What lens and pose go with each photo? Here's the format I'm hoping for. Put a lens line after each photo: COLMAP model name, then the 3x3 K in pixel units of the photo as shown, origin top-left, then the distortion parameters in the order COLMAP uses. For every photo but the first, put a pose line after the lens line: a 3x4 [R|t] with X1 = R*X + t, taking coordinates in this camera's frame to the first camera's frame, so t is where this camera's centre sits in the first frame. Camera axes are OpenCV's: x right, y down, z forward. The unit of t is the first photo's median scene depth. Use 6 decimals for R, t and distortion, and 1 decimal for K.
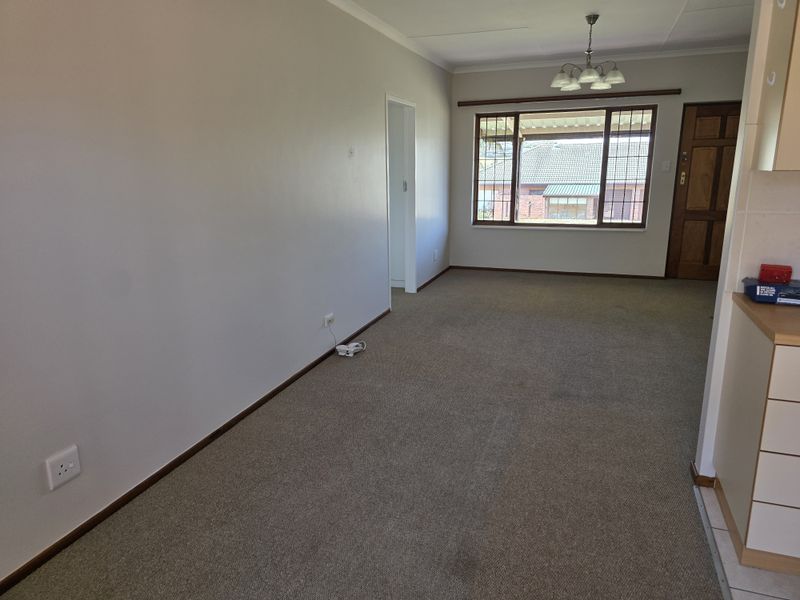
lens RADIAL K [[530.3, 0, 400.0], [0, 530.3, 300.0], [0, 0, 1]] dist [0.084958, -0.104071]
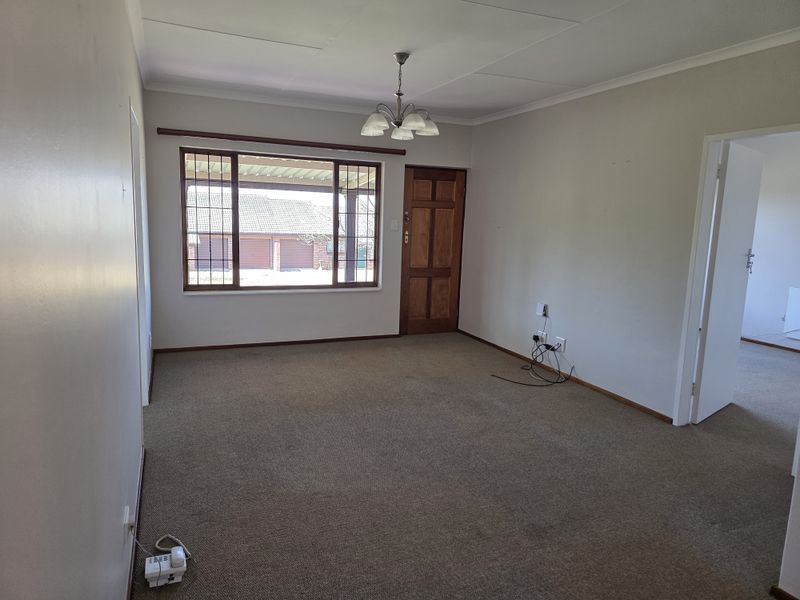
lens RADIAL K [[530.3, 0, 400.0], [0, 530.3, 300.0], [0, 0, 1]] dist [0.084958, -0.104071]
pose [[0.737954, -0.069436, 0.671269, -0.161319], [0.126426, 0.991306, -0.036445, -0.070851], [-0.662903, 0.111761, 0.740317, 0.270999]]
